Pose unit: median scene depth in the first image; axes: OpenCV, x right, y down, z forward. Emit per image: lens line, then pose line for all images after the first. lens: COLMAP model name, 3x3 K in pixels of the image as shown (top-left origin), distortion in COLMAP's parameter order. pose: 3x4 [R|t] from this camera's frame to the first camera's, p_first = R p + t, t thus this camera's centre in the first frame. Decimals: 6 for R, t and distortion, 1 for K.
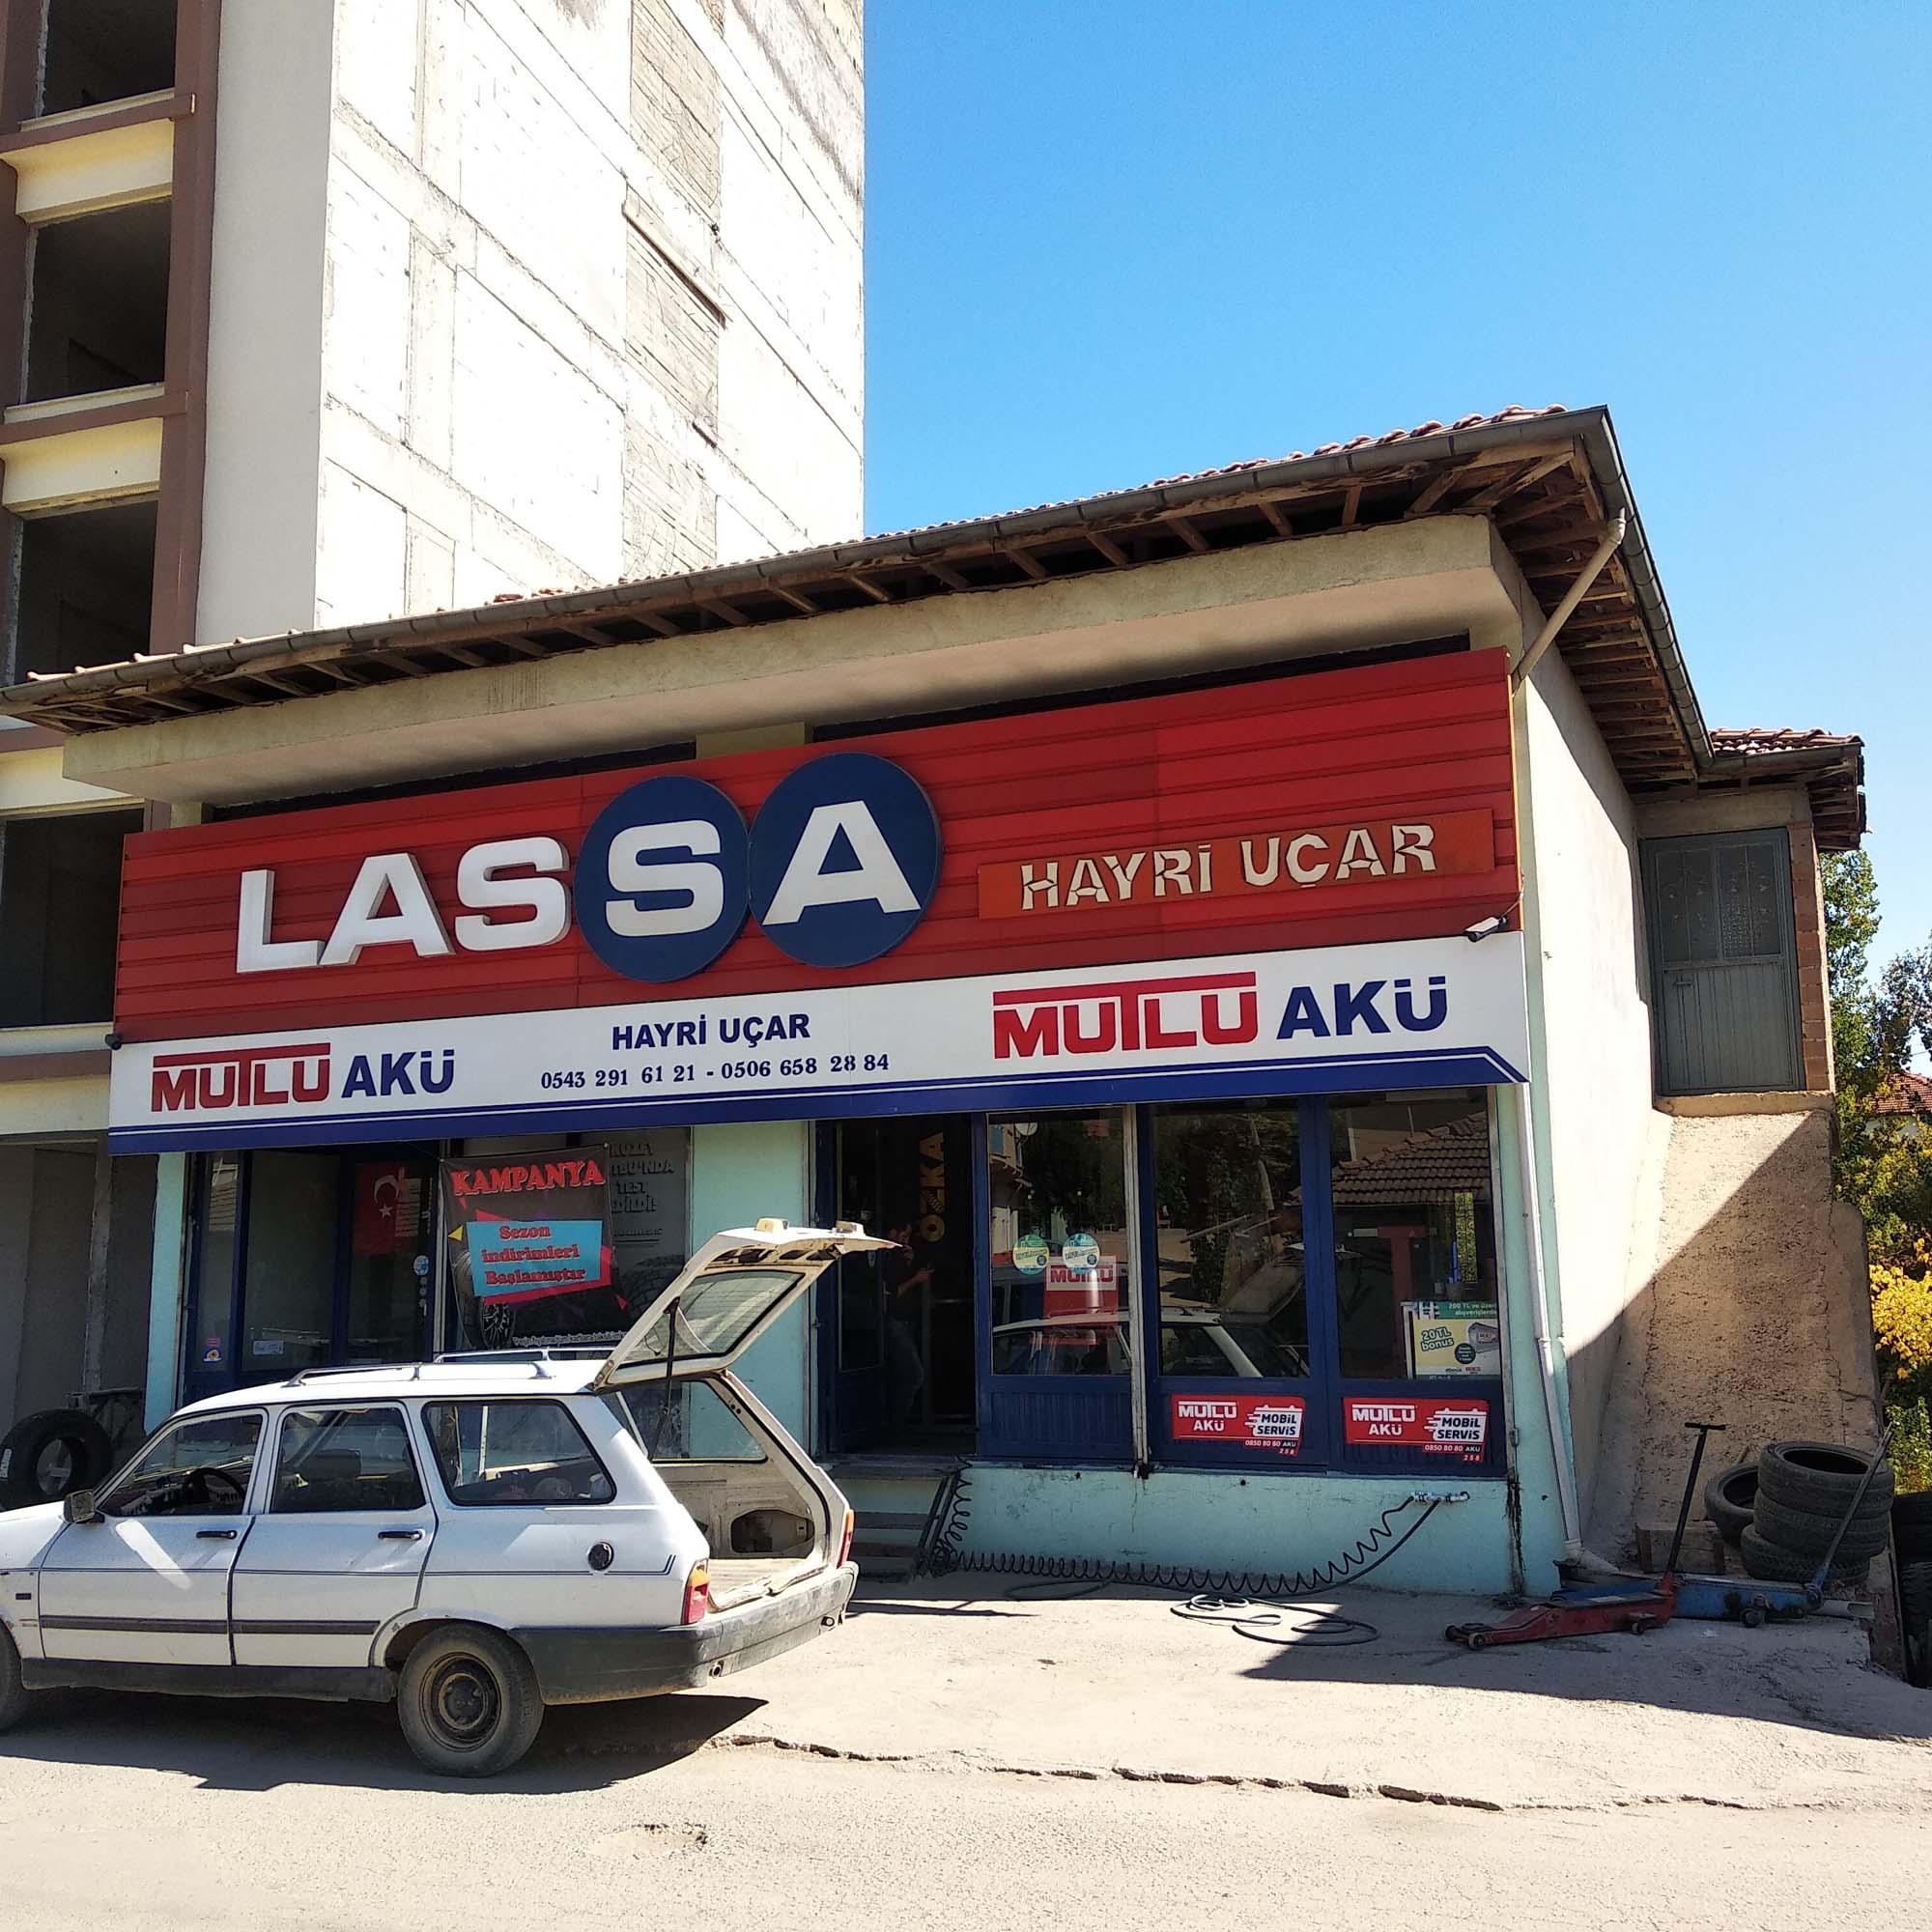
lens RADIAL K [[2045.8, 0, 966.0], [0, 2045.8, 966.0], [0, 0, 1]] dist [0.116381, -0.144024]
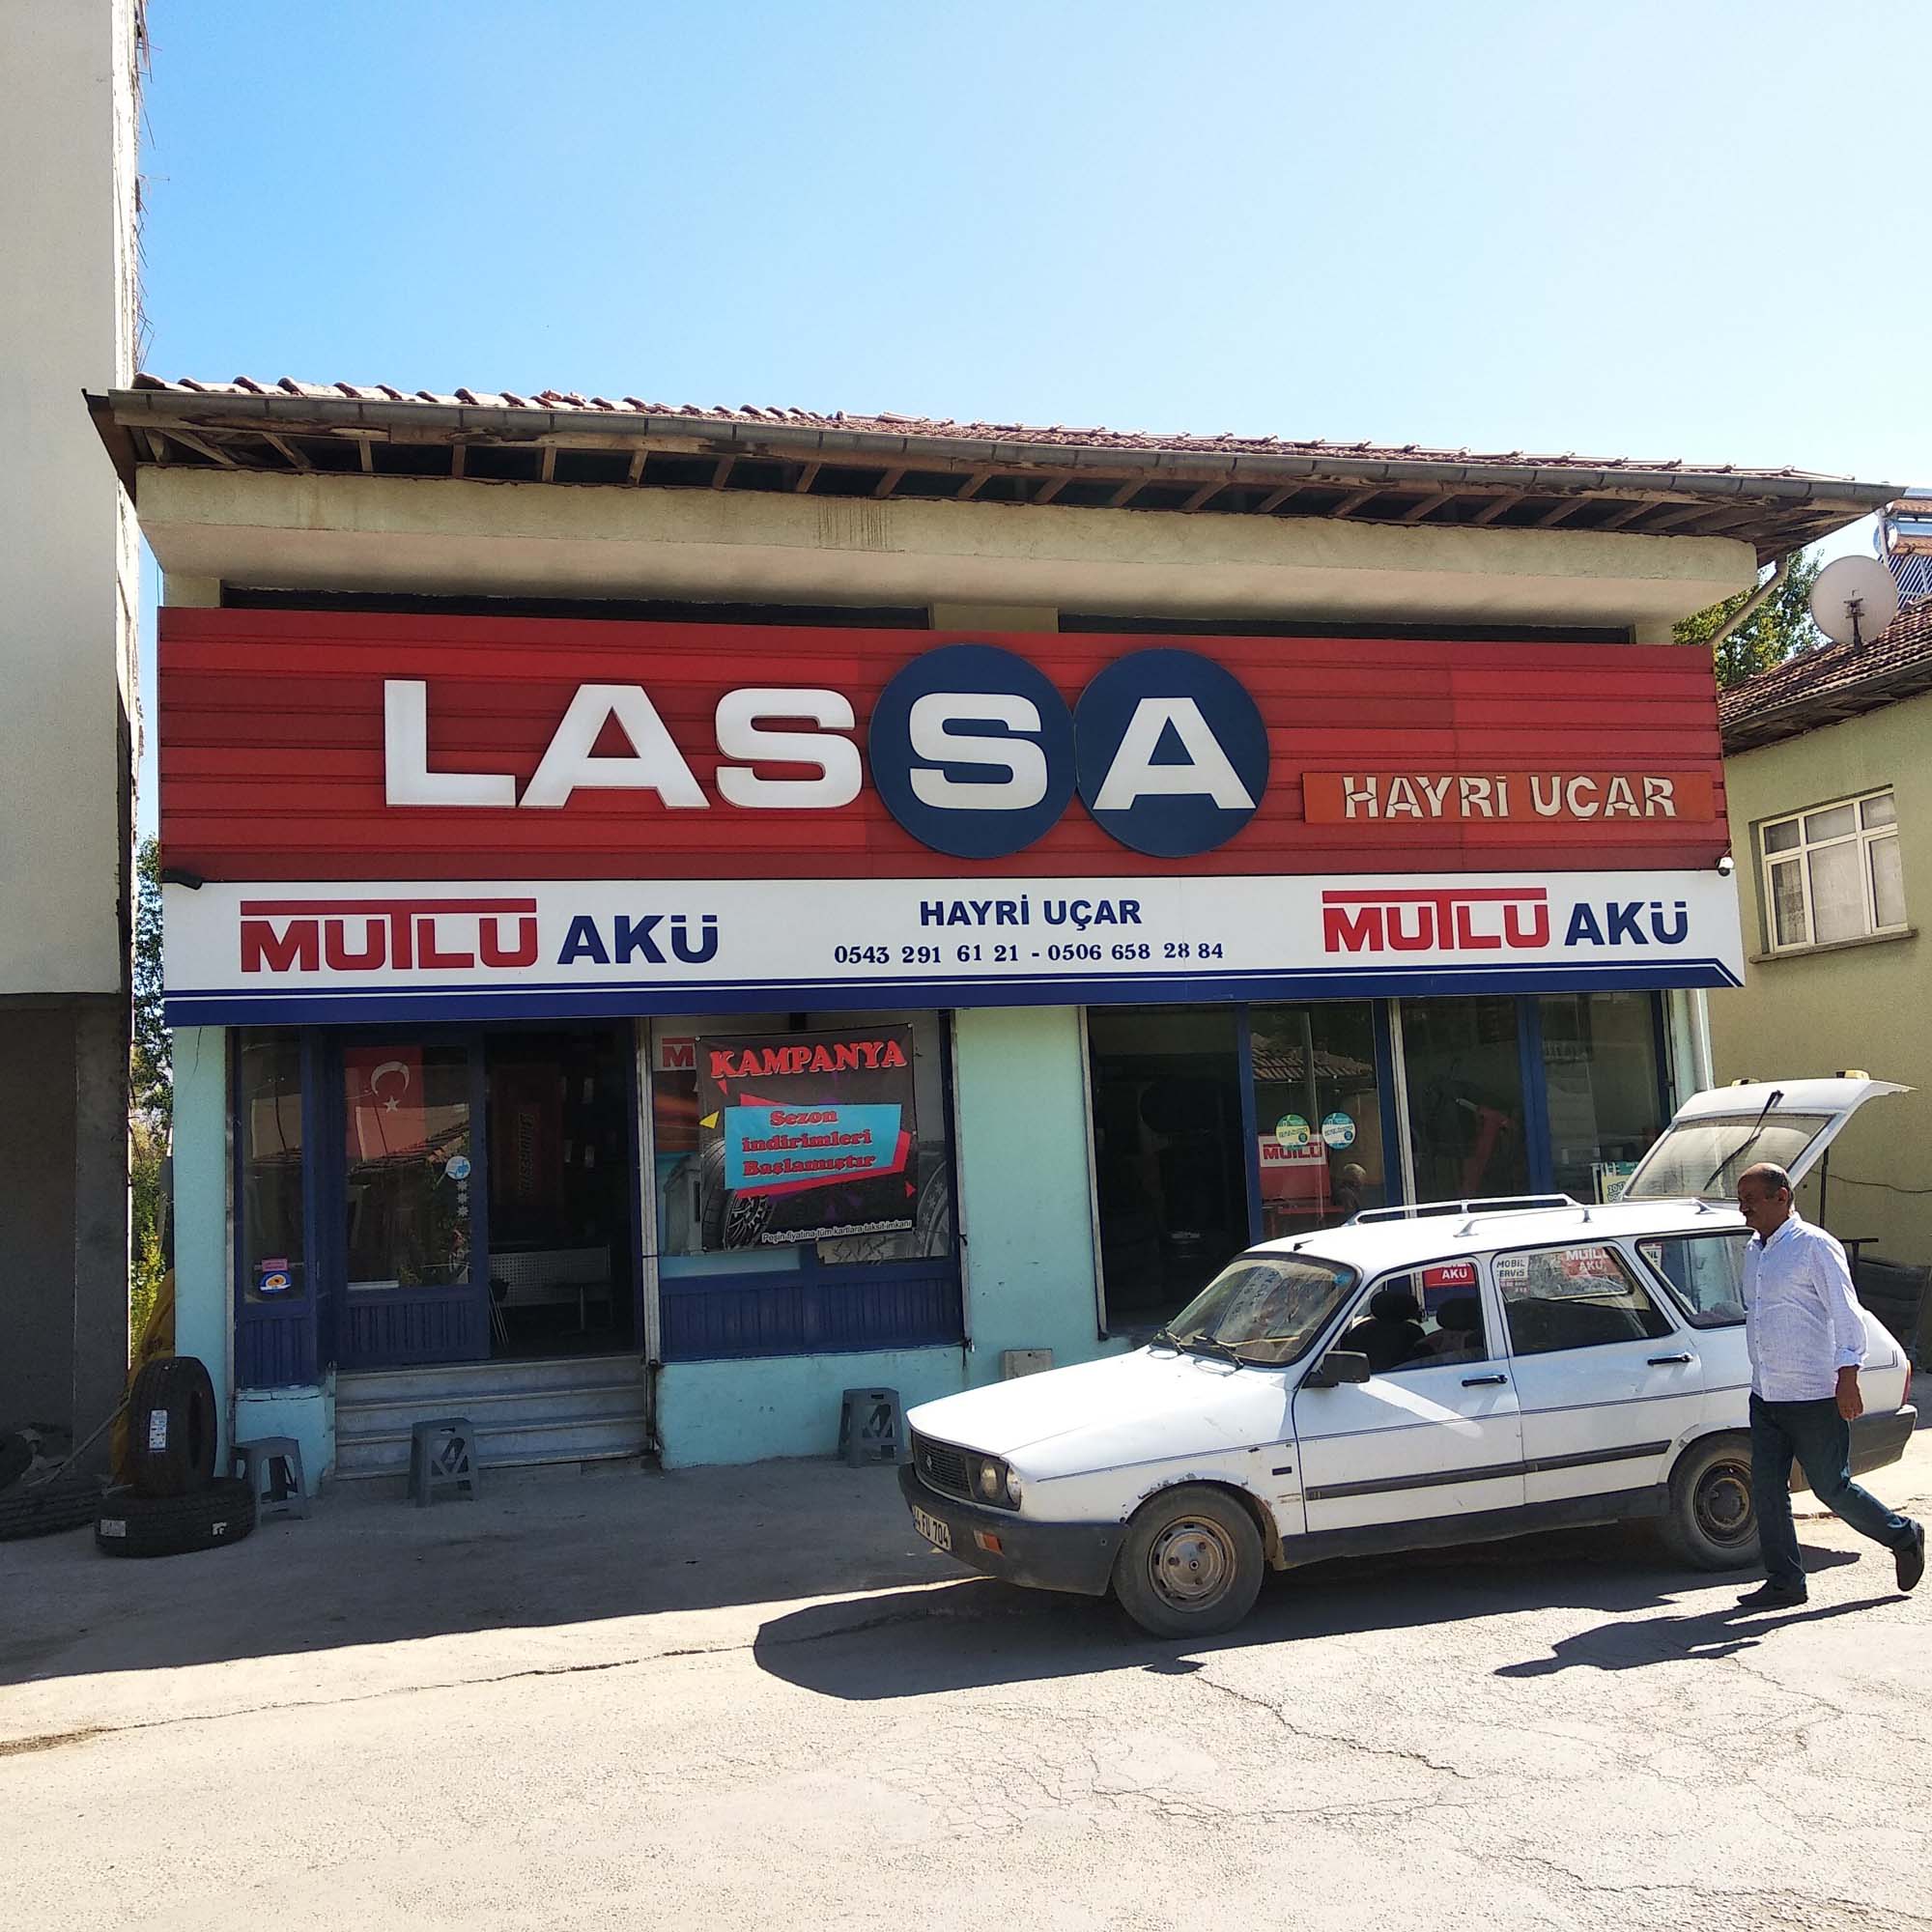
lens RADIAL K [[2019.5, 0, 837.7], [0, 2019.5, 990.2], [0, 0, 1]] dist [0.143165, -0.423006]
pose [[0.769345, 0.038329, 0.637683, -0.824307], [-0.058059, 0.998263, 0.010044, 0.065736], [-0.636190, -0.044751, 0.770234, 0.311895]]
